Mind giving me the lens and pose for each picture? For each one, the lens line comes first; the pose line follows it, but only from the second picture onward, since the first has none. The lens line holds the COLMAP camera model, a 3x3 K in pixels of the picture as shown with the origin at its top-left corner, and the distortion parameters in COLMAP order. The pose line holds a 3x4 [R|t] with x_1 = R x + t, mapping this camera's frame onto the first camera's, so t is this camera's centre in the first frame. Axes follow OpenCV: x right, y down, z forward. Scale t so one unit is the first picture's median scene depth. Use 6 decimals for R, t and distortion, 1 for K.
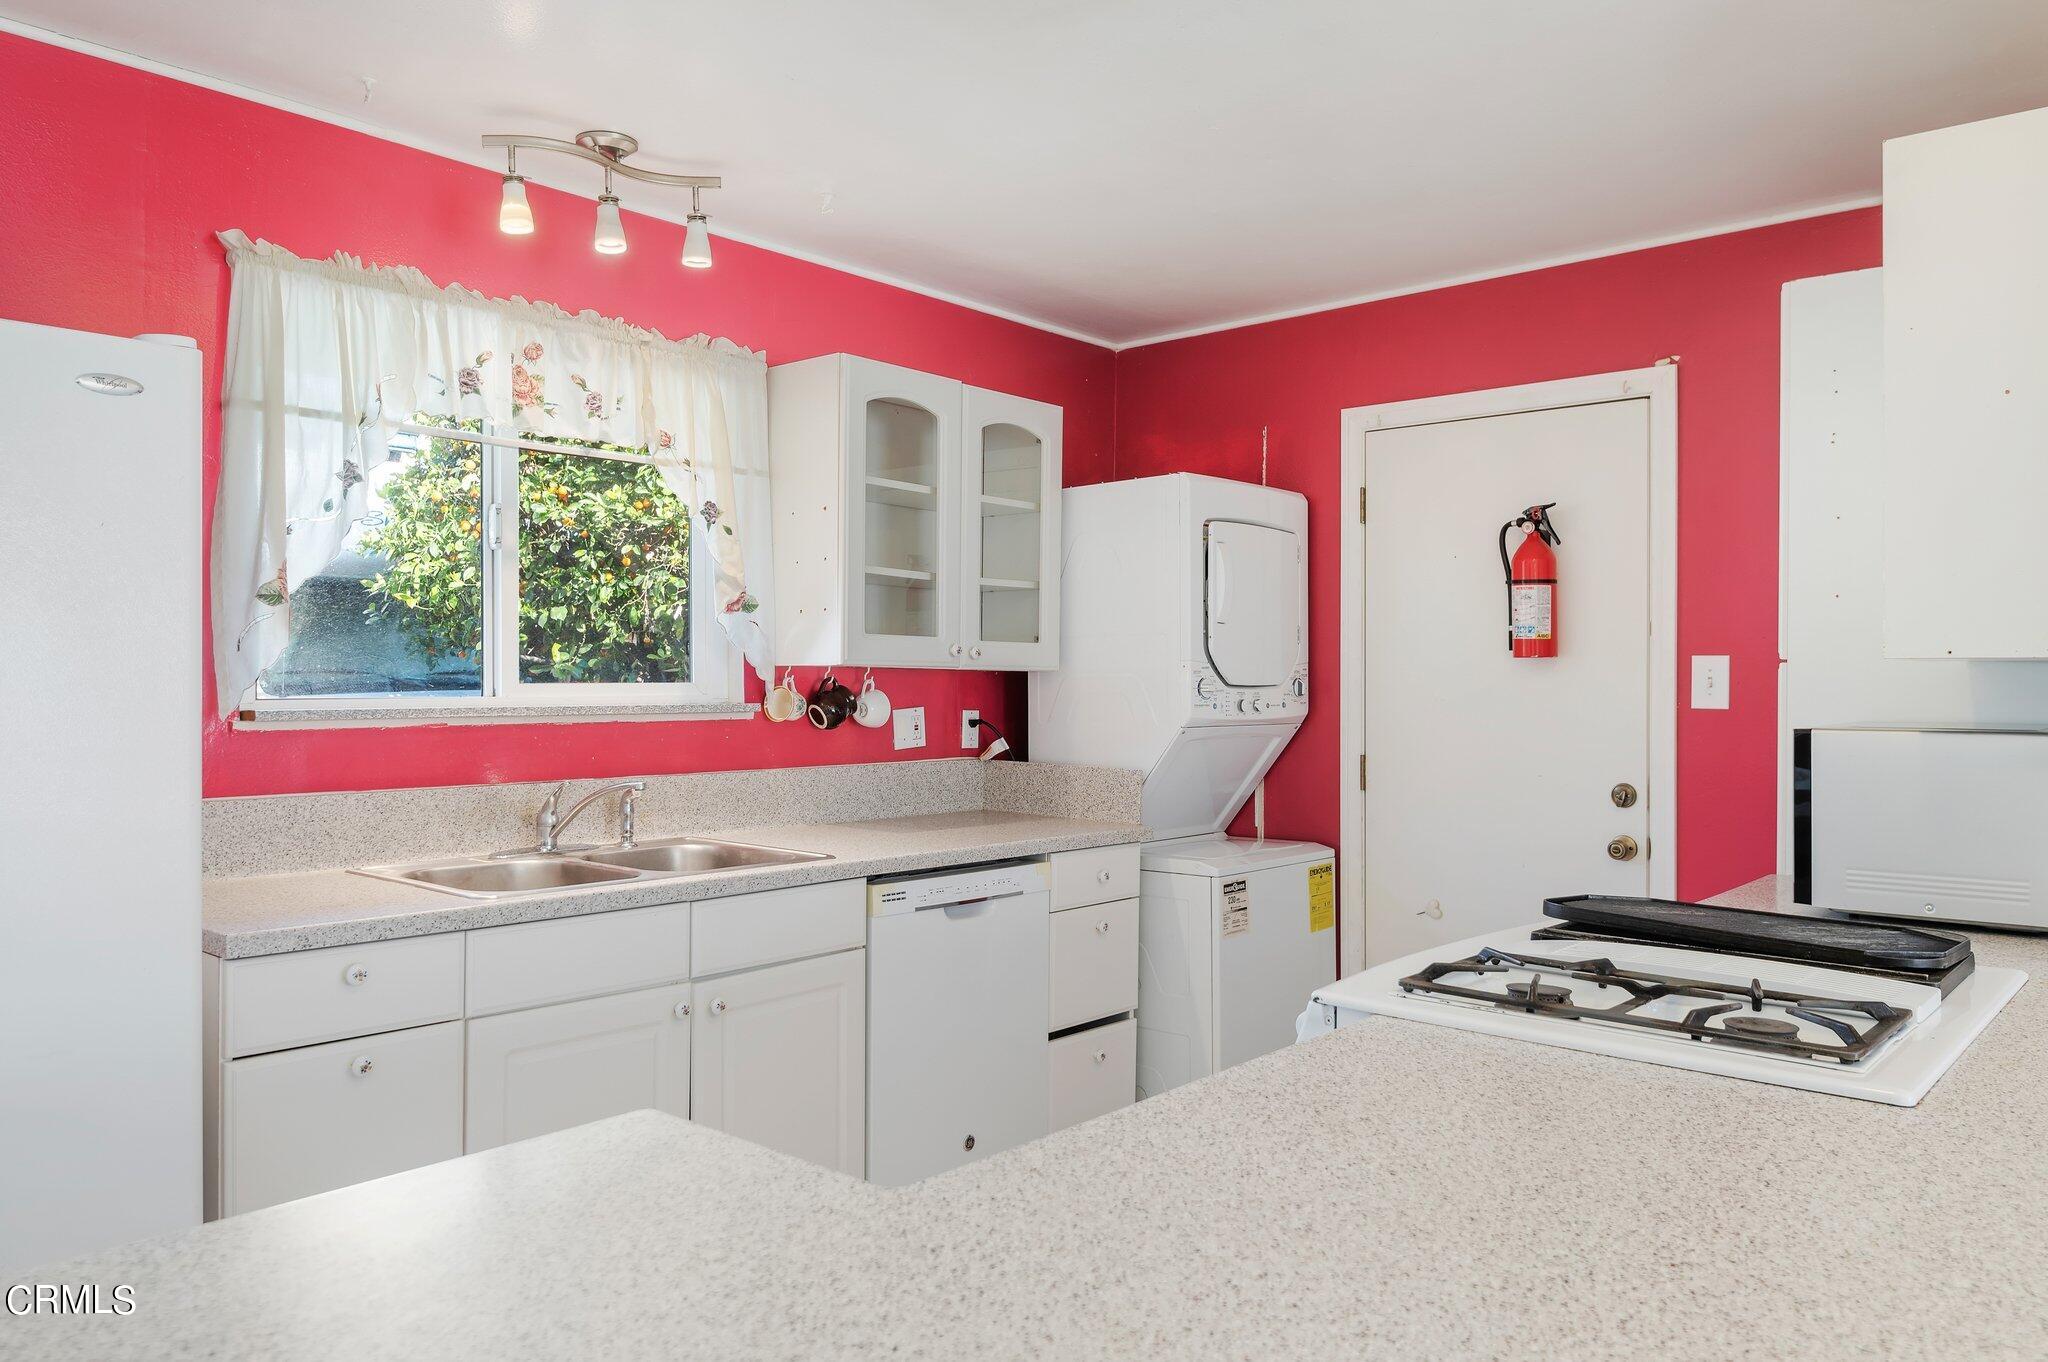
lens RADIAL K [[1449.2, 0, 1024.9], [0, 1449.2, 683.8], [0, 0, 1]] dist [0.004829, 0.001331]
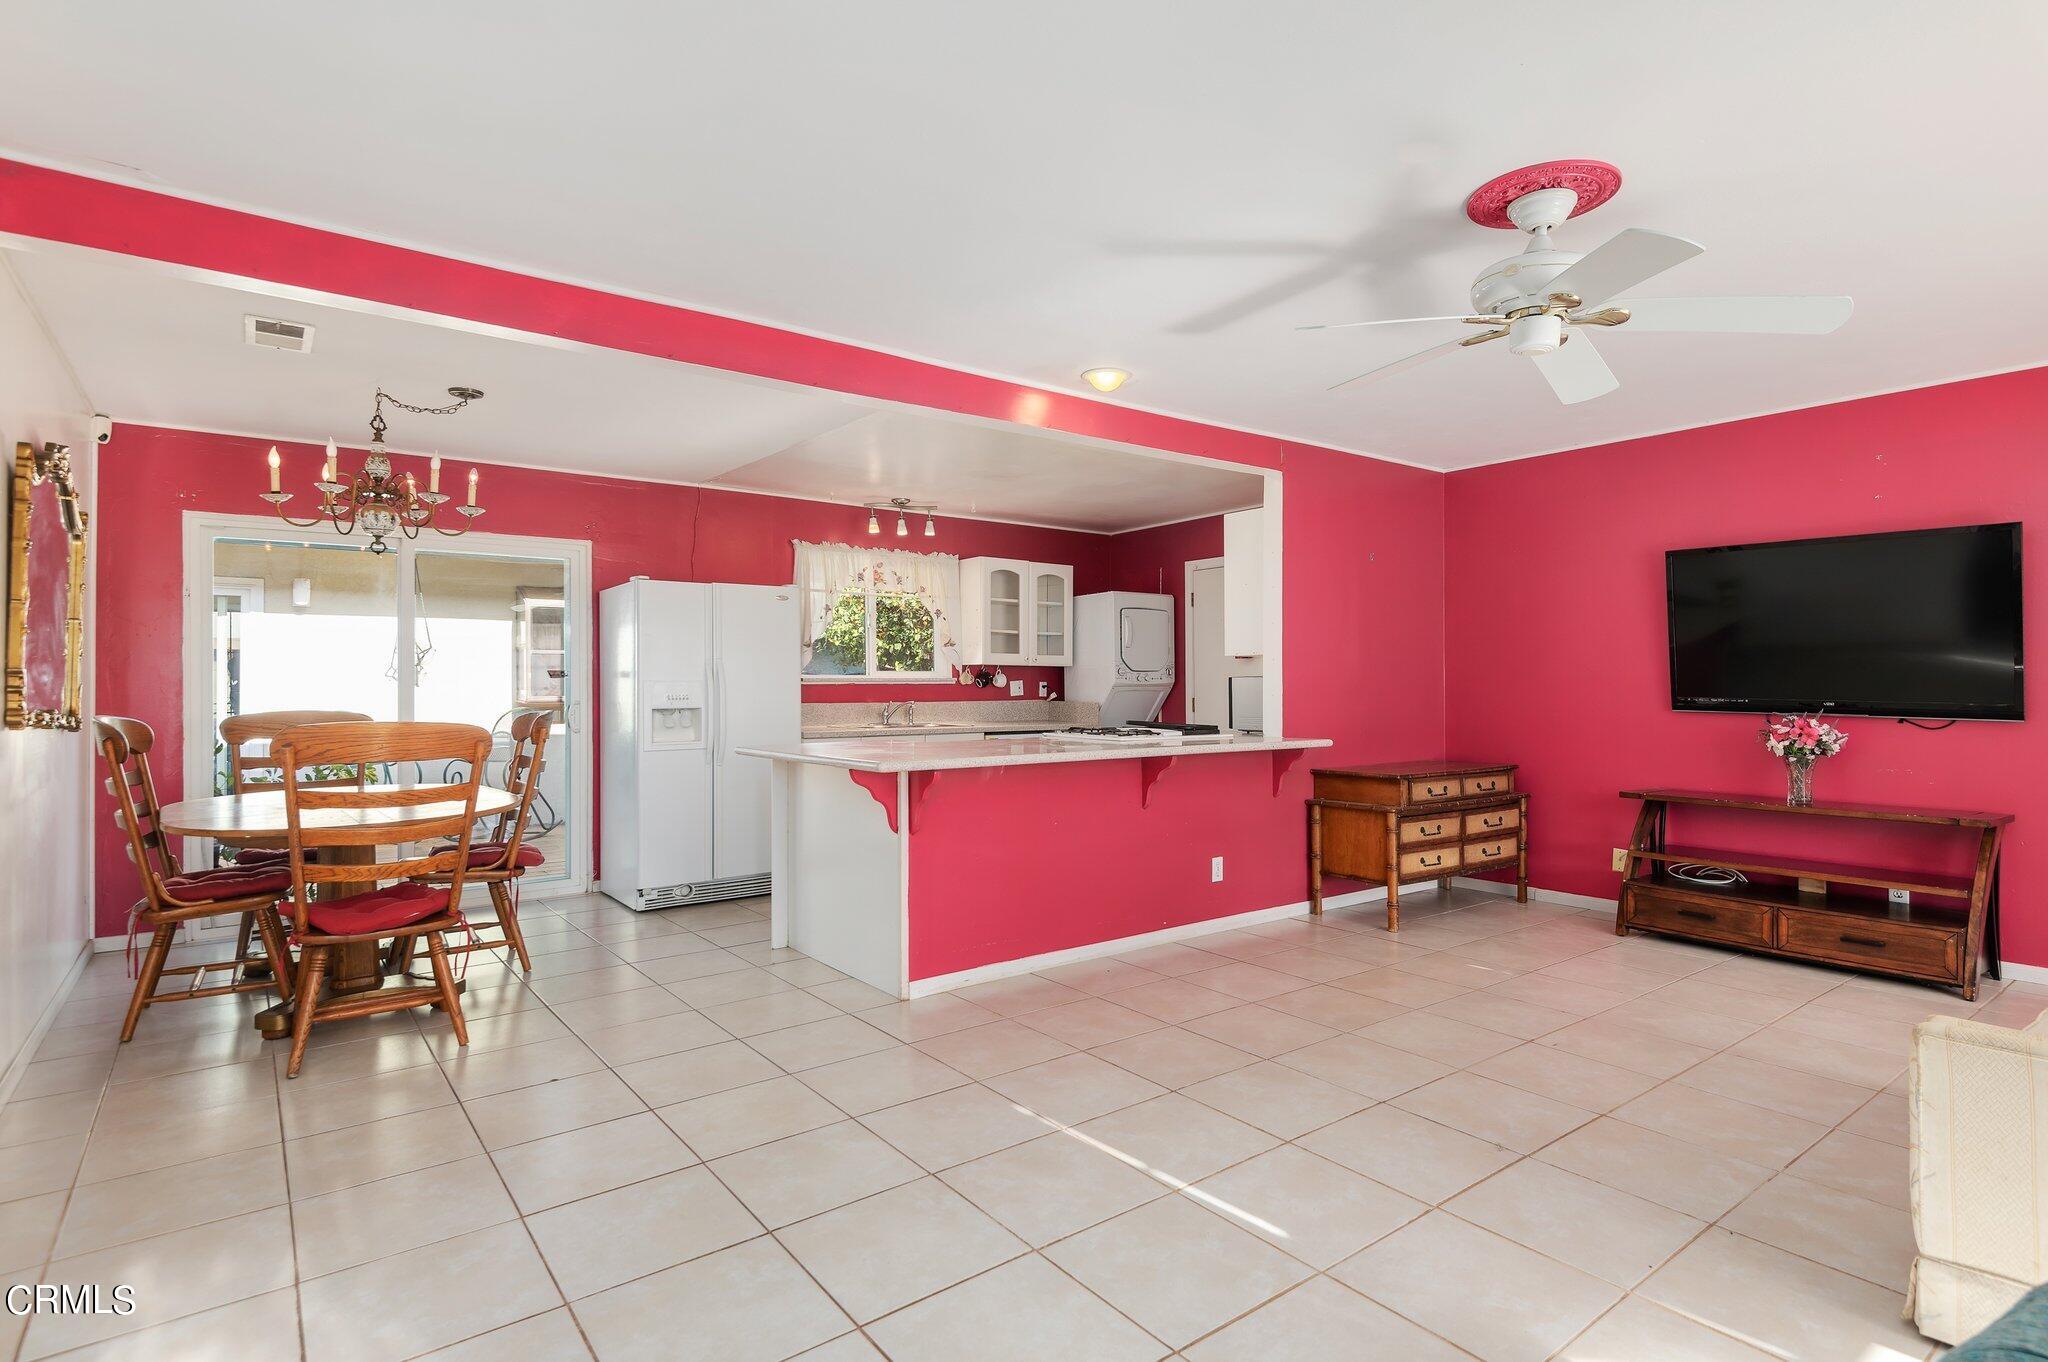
lens RADIAL K [[1038.8, 0, 1030.2], [0, 1038.8, 681.8], [0, 0, 1]] dist [-0.000651, -0.000029]
pose [[0.979213, -0.010478, -0.202563, 0.349910], [0.009239, 0.999932, -0.007064, 0.034160], [0.202624, 0.005045, 0.979244, -0.917526]]
